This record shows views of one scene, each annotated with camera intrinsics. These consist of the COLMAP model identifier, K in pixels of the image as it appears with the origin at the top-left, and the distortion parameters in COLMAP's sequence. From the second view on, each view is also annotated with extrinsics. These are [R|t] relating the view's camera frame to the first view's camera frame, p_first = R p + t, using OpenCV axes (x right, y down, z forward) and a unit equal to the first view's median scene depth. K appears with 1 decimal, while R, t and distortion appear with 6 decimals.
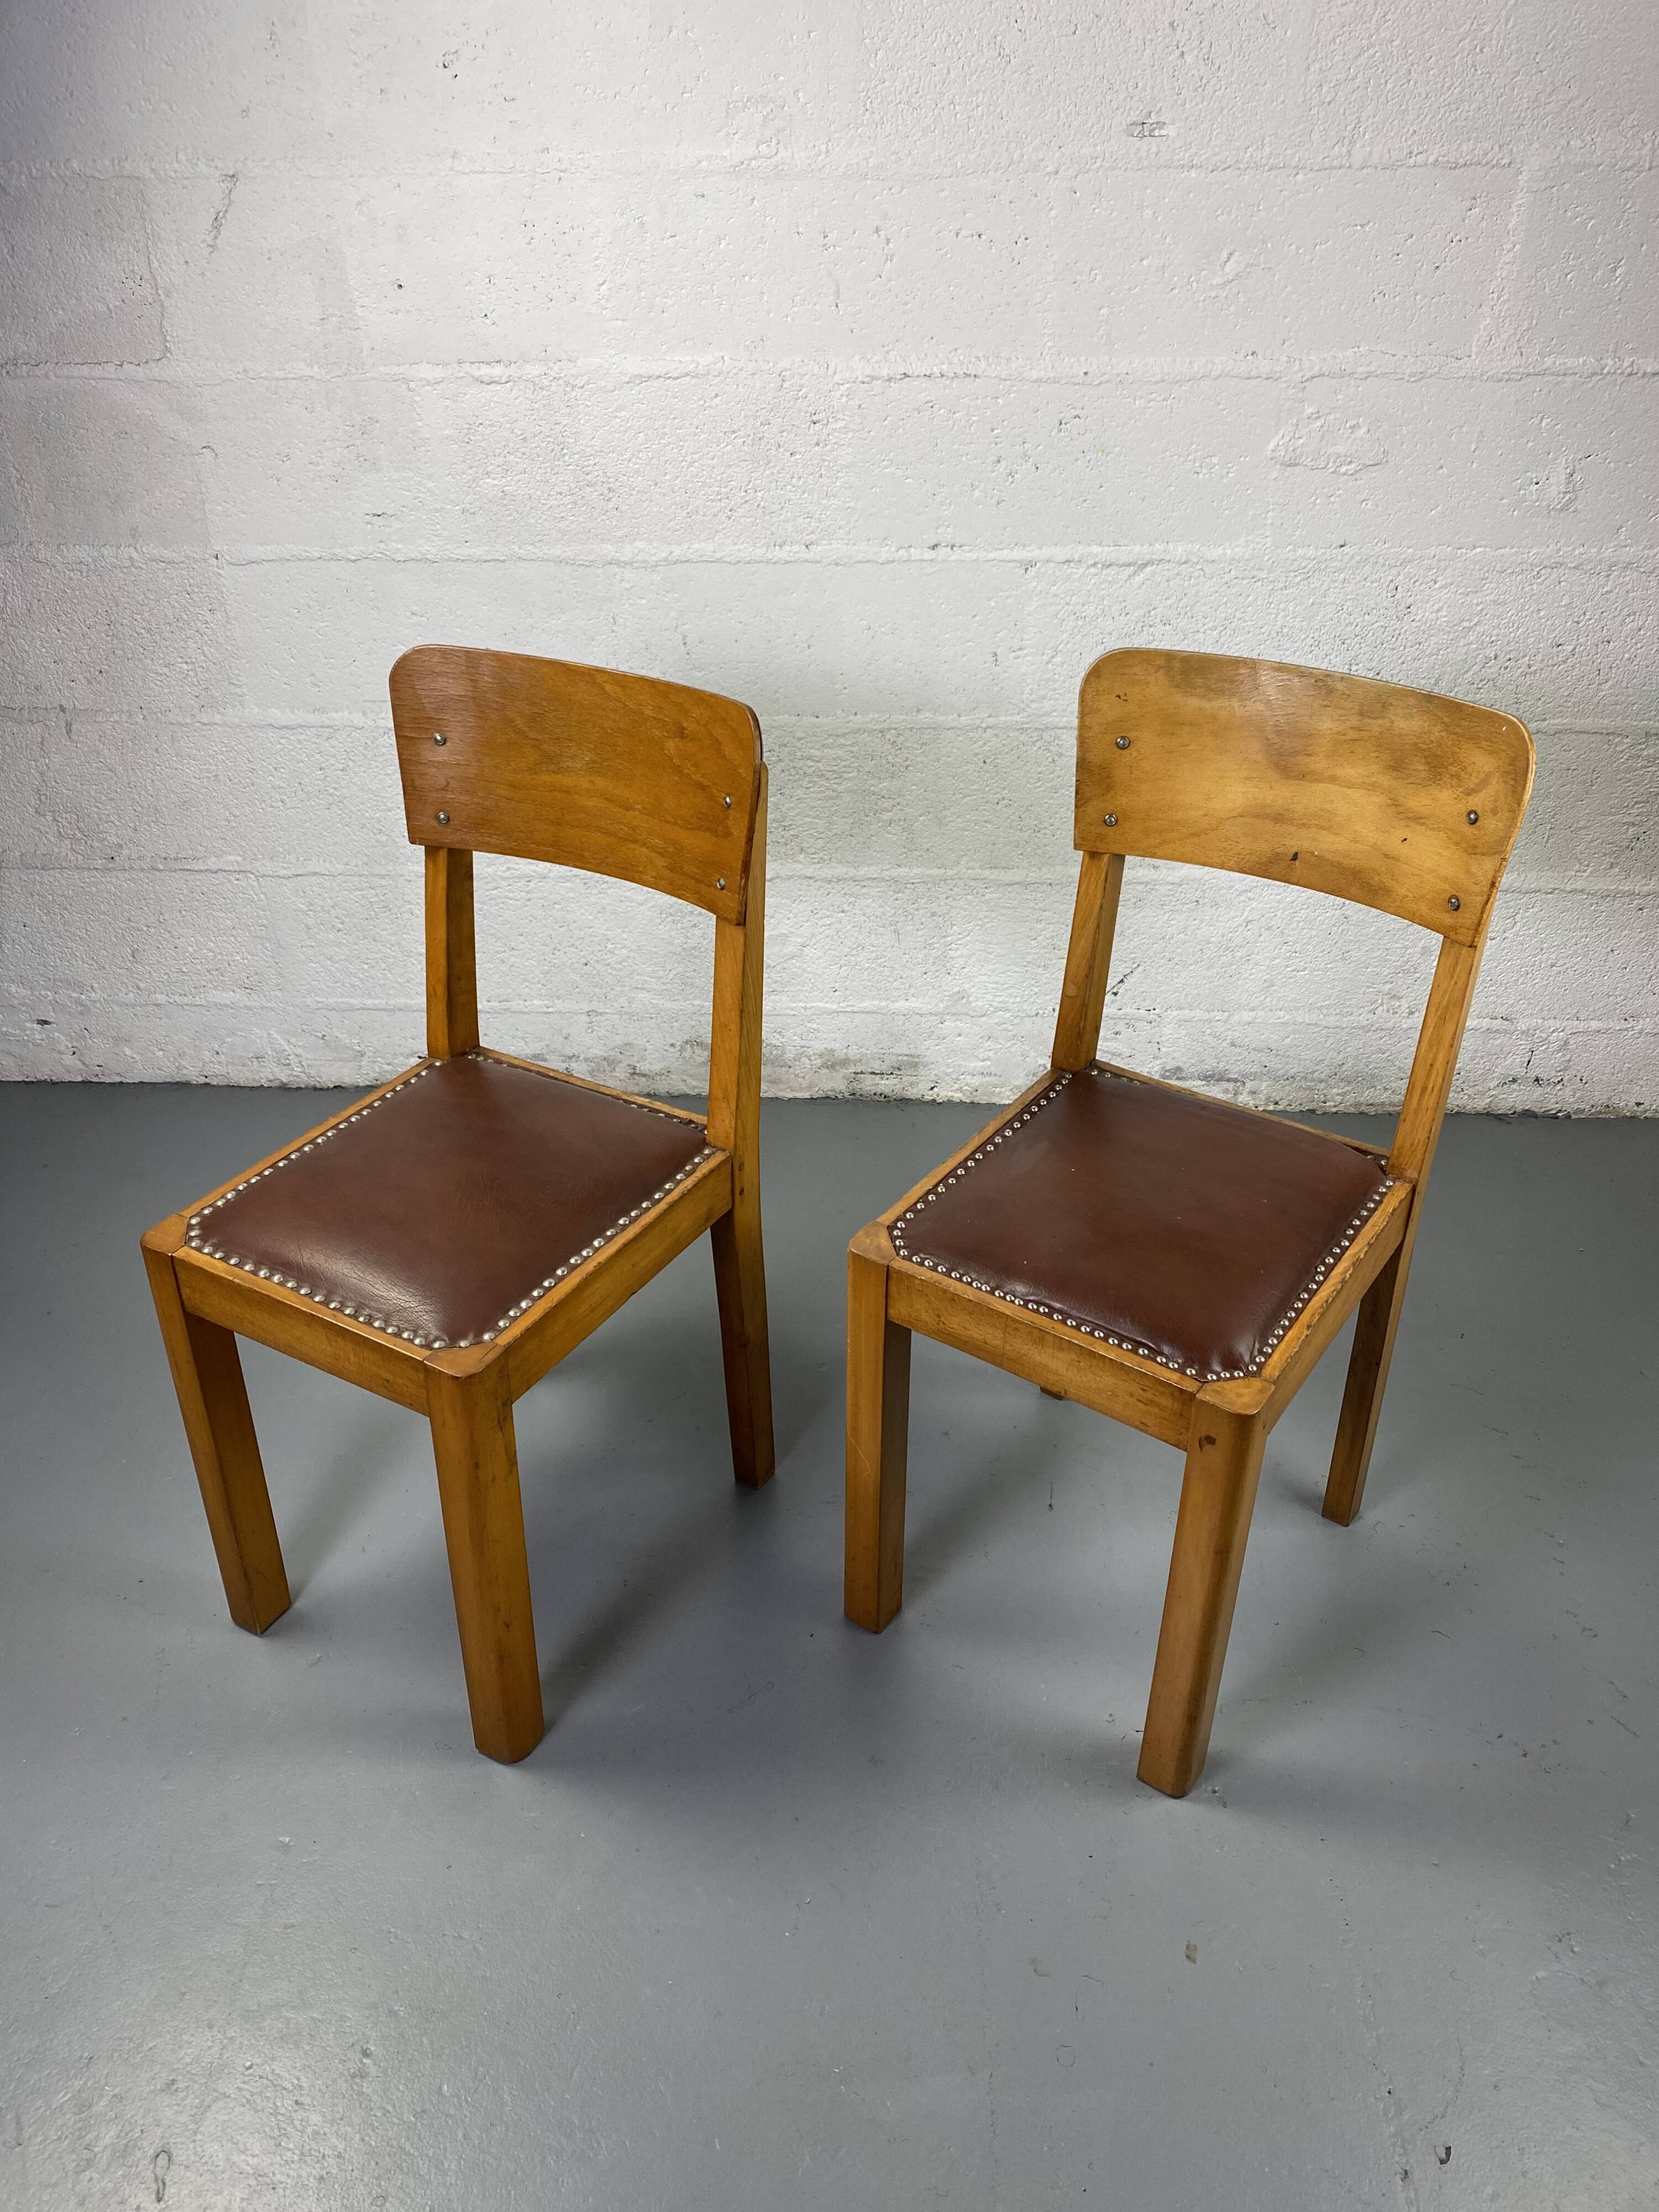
lens RADIAL K [[1672.5, 0, 825.5], [0, 1672.5, 1085.5], [0, 0, 1]] dist [0.022786, -0.018918]
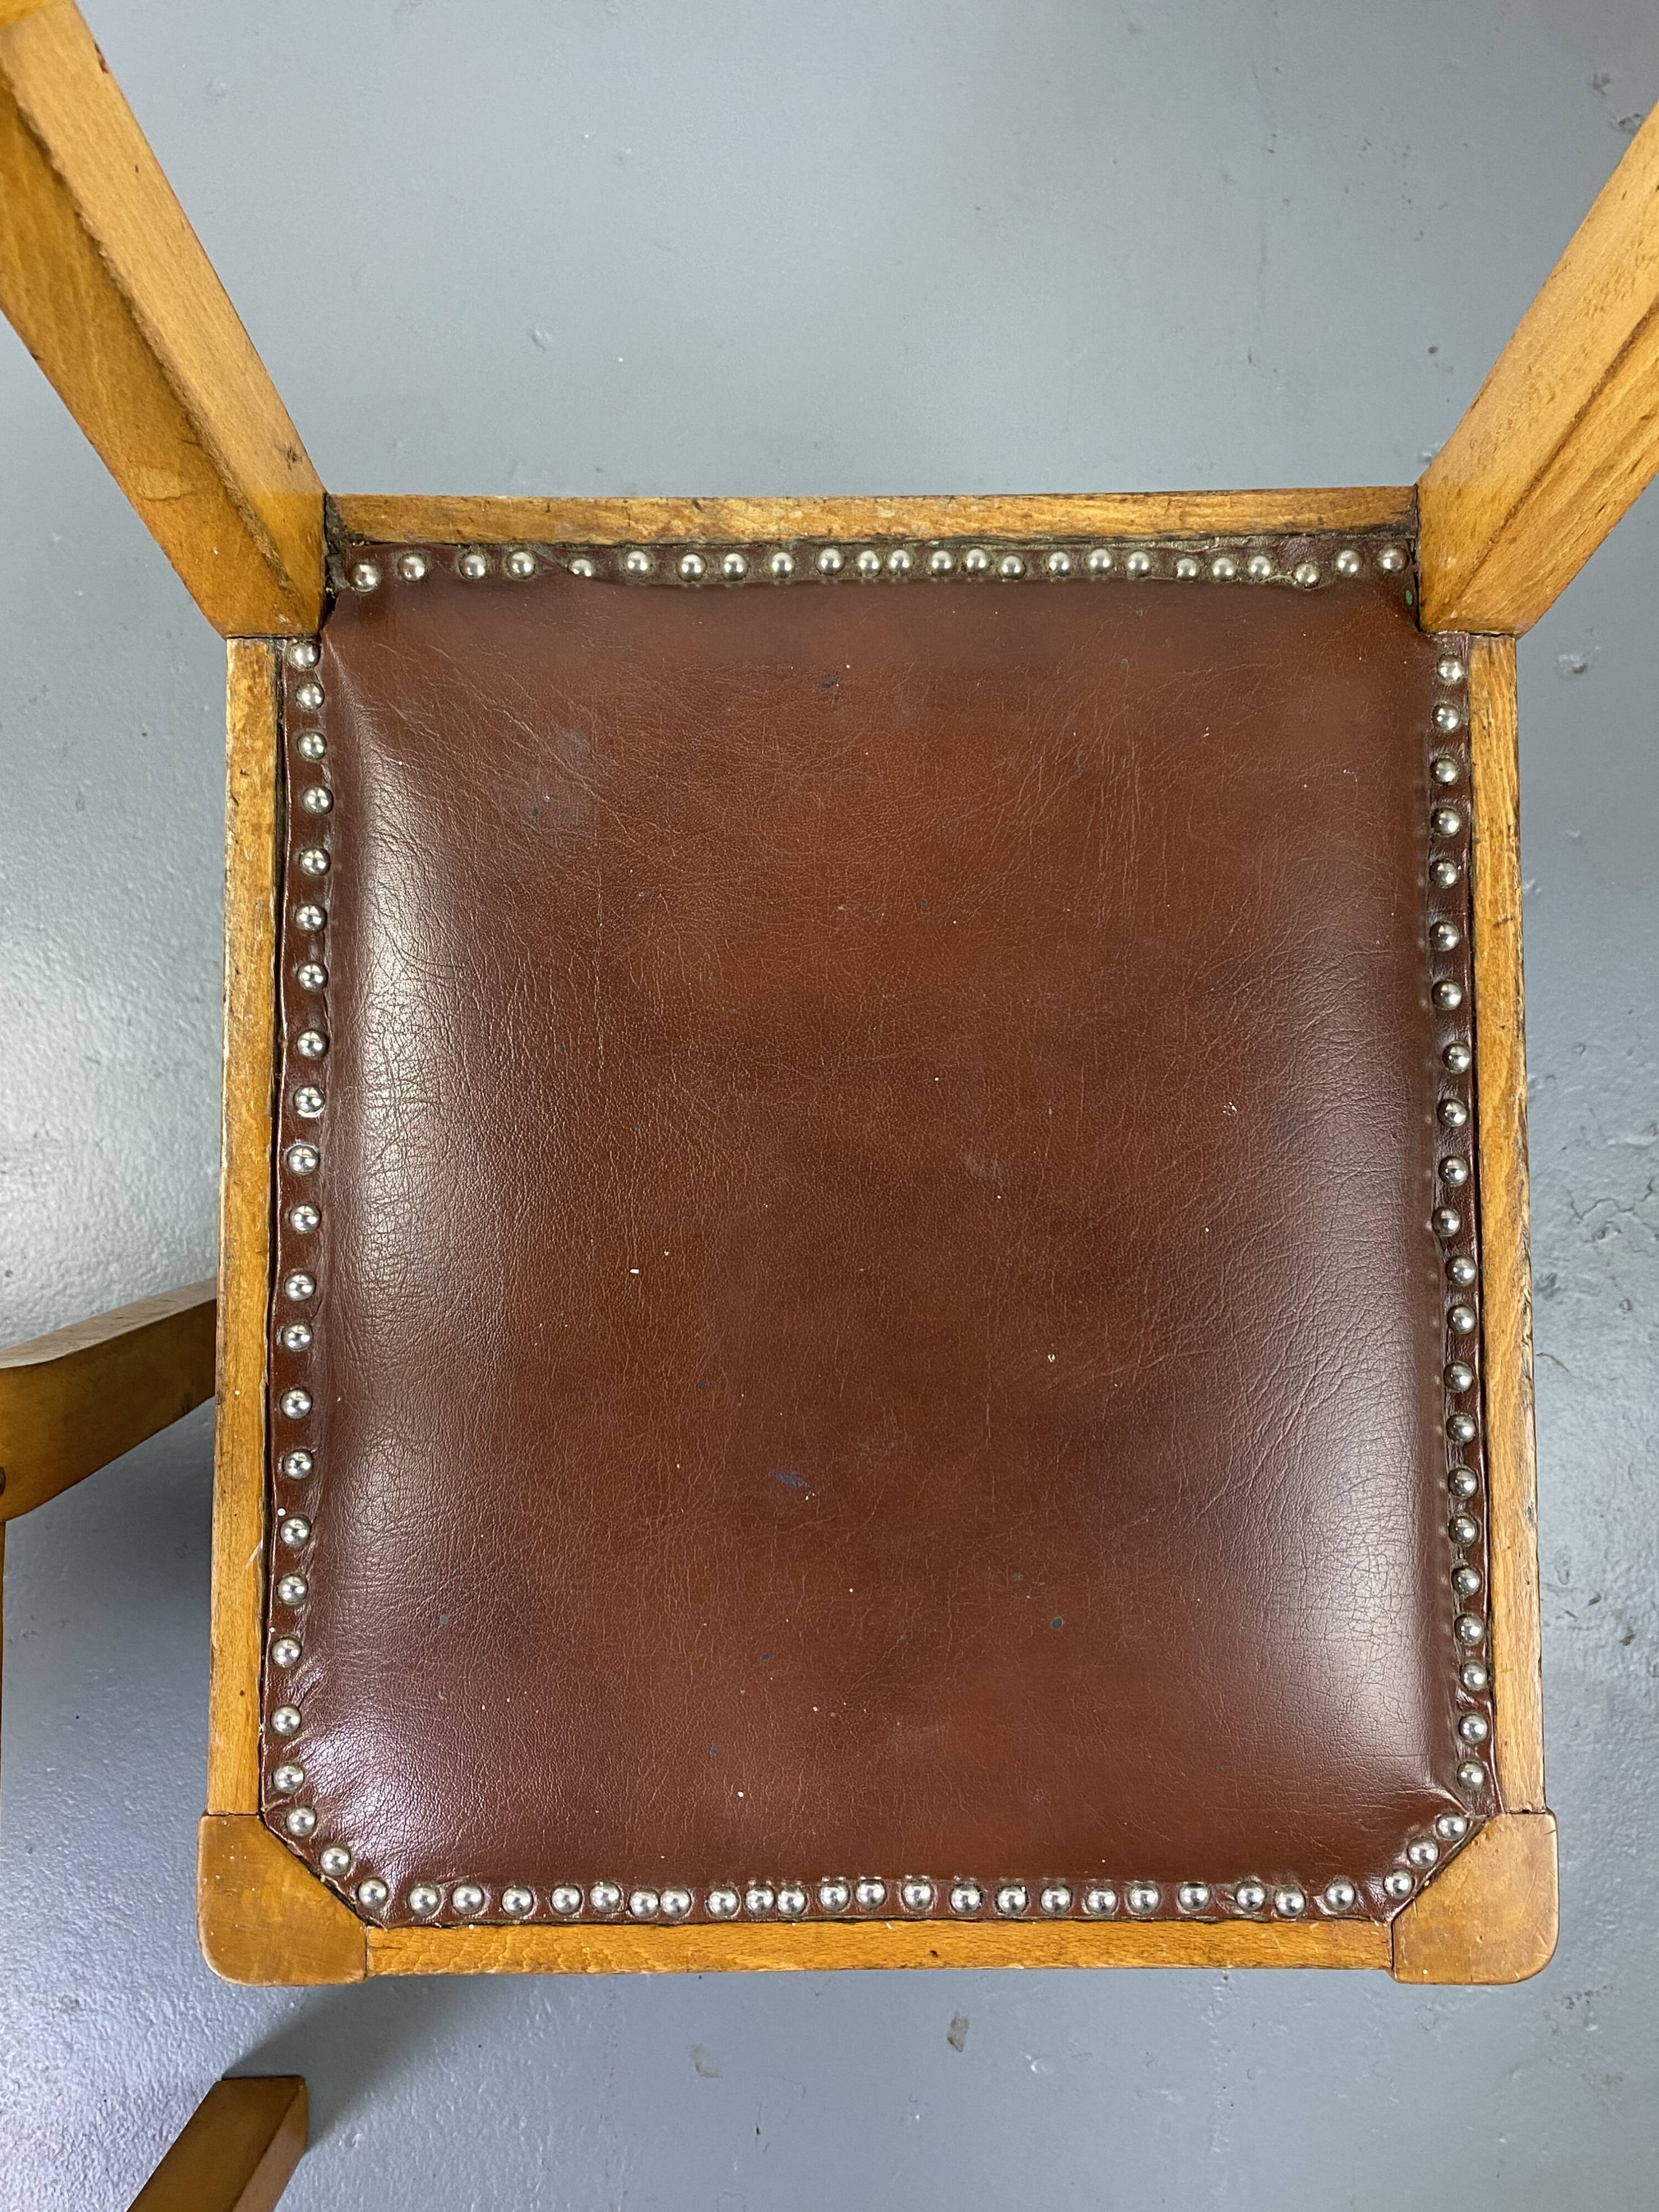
lens RADIAL K [[1950.9, 0, 840.0], [0, 1950.9, 1114.9], [0, 0, 1]] dist [0.039372, -0.052297]
pose [[0.999751, -0.011601, 0.019079, 0.109500], [-0.009257, 0.562205, 0.826946, -0.173444], [-0.020320, -0.826916, 0.561958, 0.581124]]
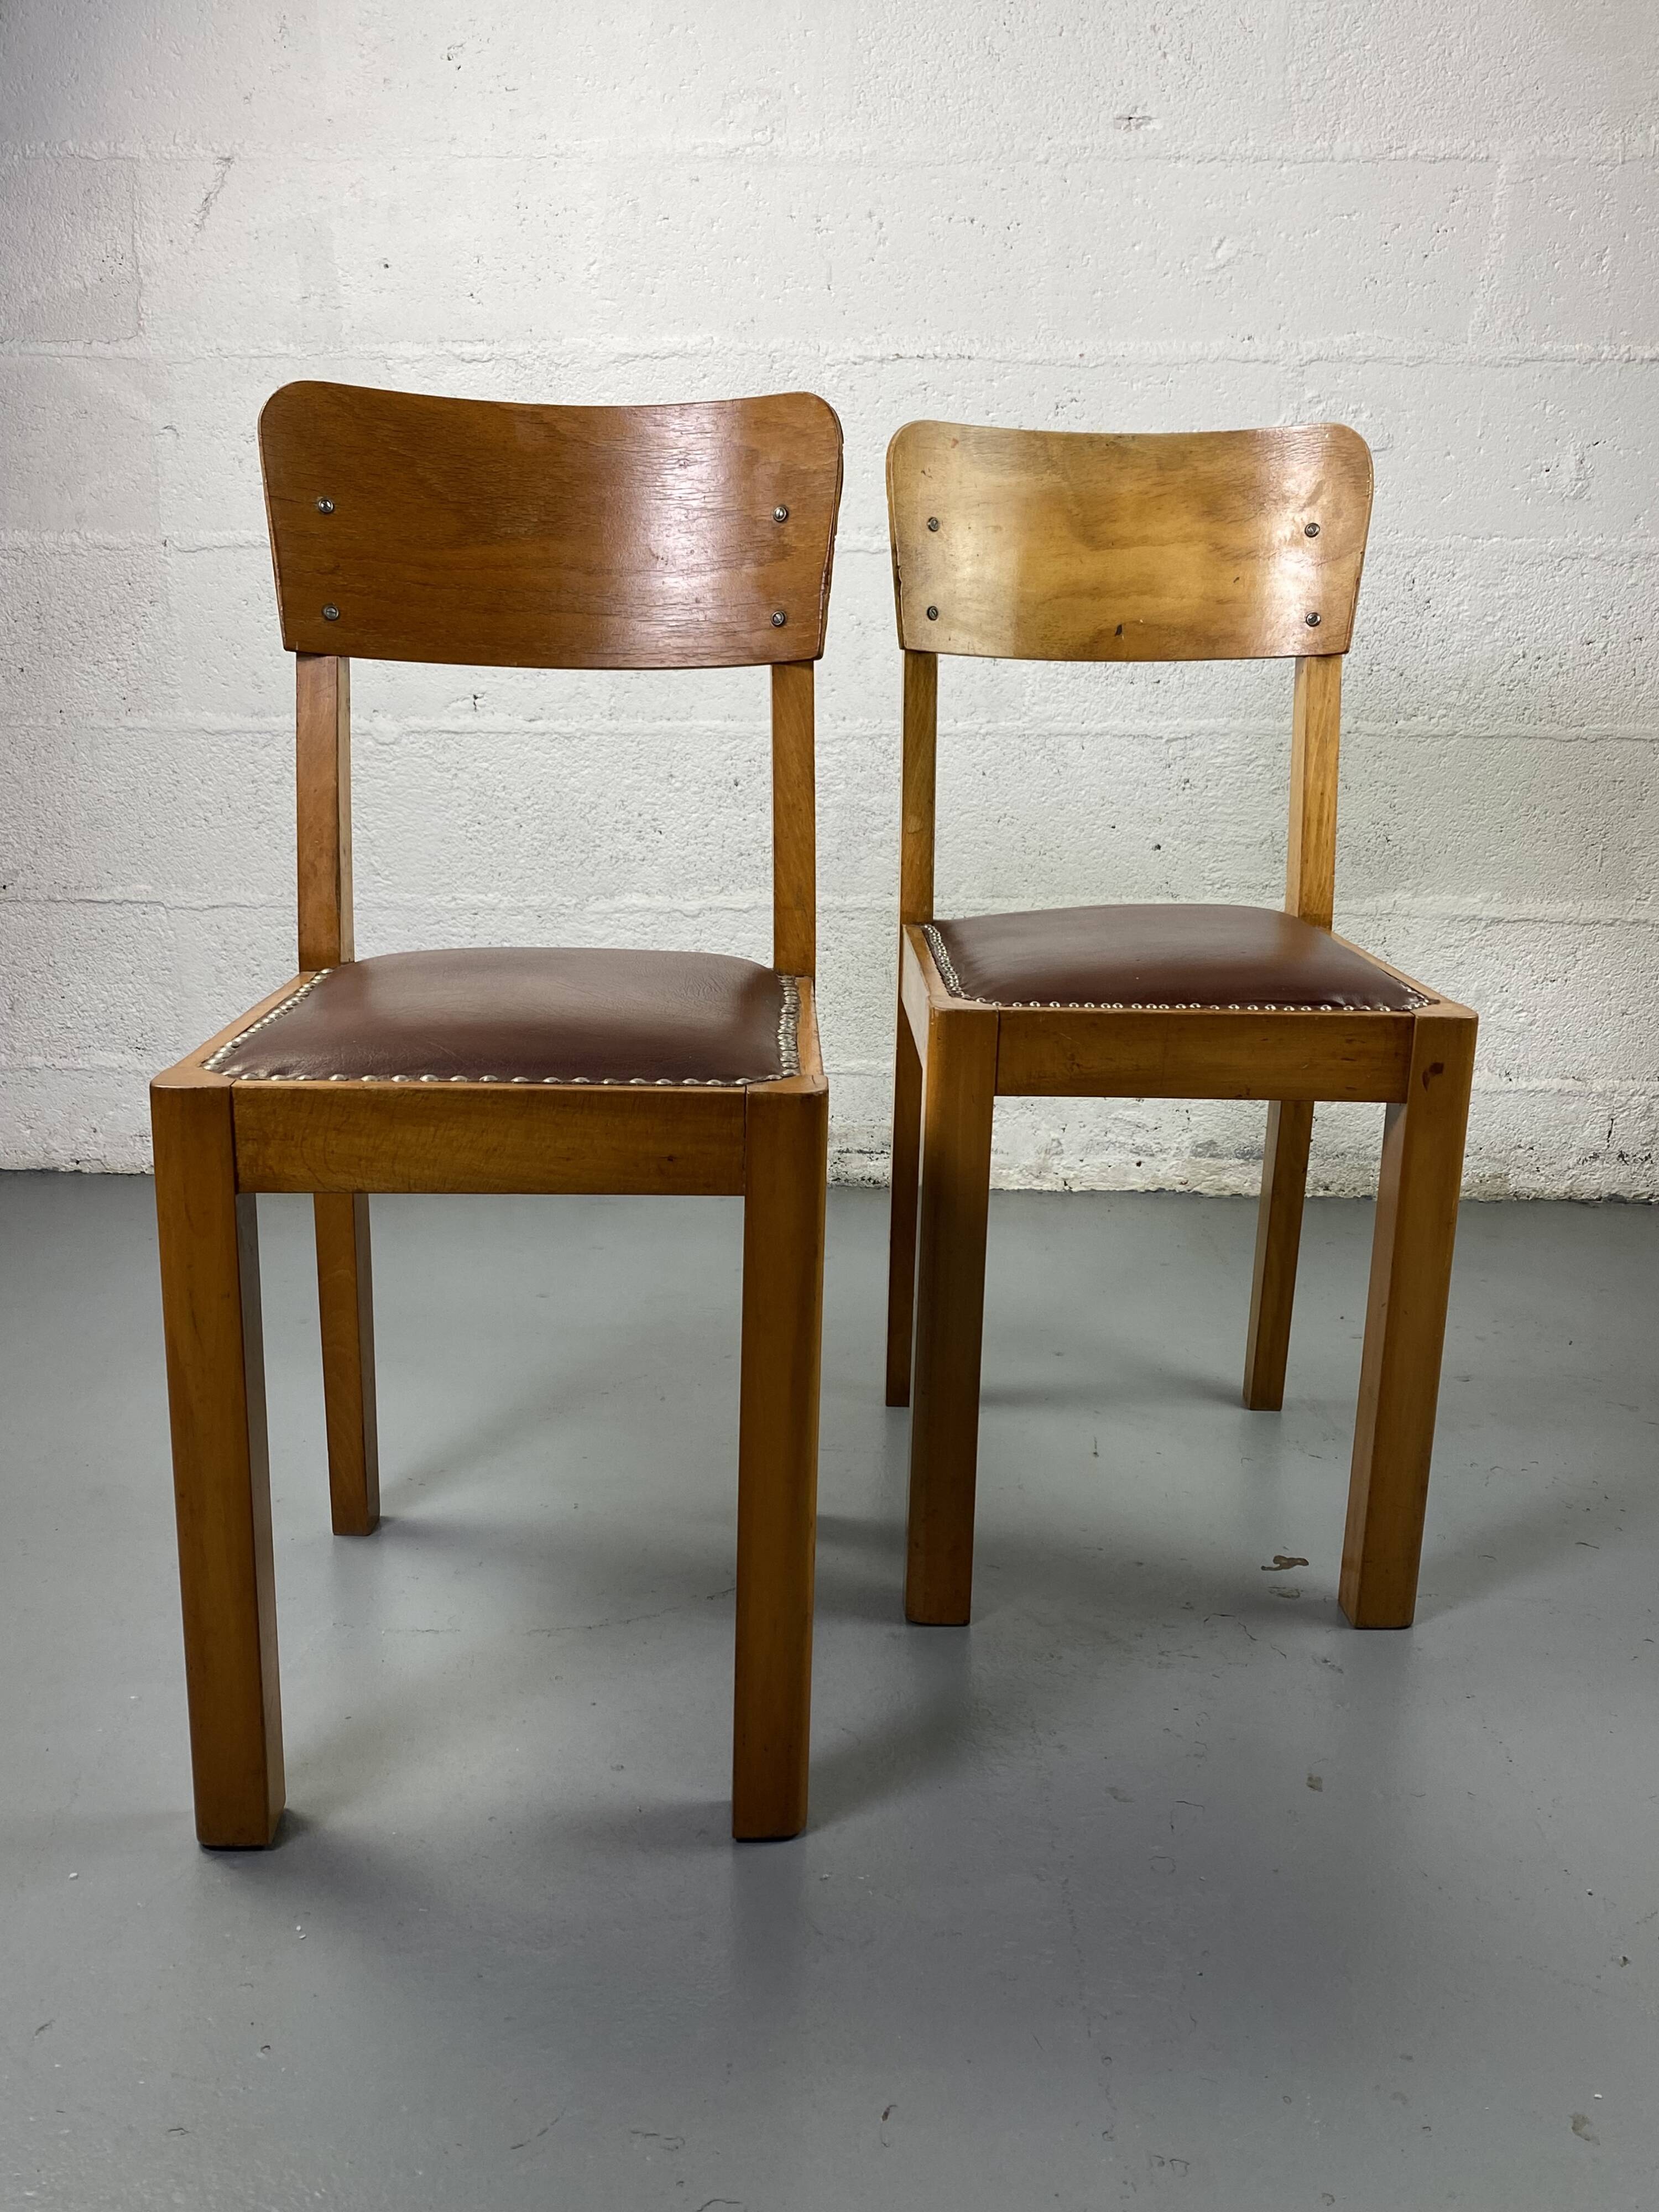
lens RADIAL K [[1950.9, 0, 820.8], [0, 1950.9, 1091.0], [0, 0, 1]] dist [0.039372, -0.052297]
pose [[0.999578, 0.009465, 0.027467, -0.024327], [-0.000833, 0.954391, -0.298557, 0.319661], [-0.029041, 0.298408, 0.953996, 0.035672]]
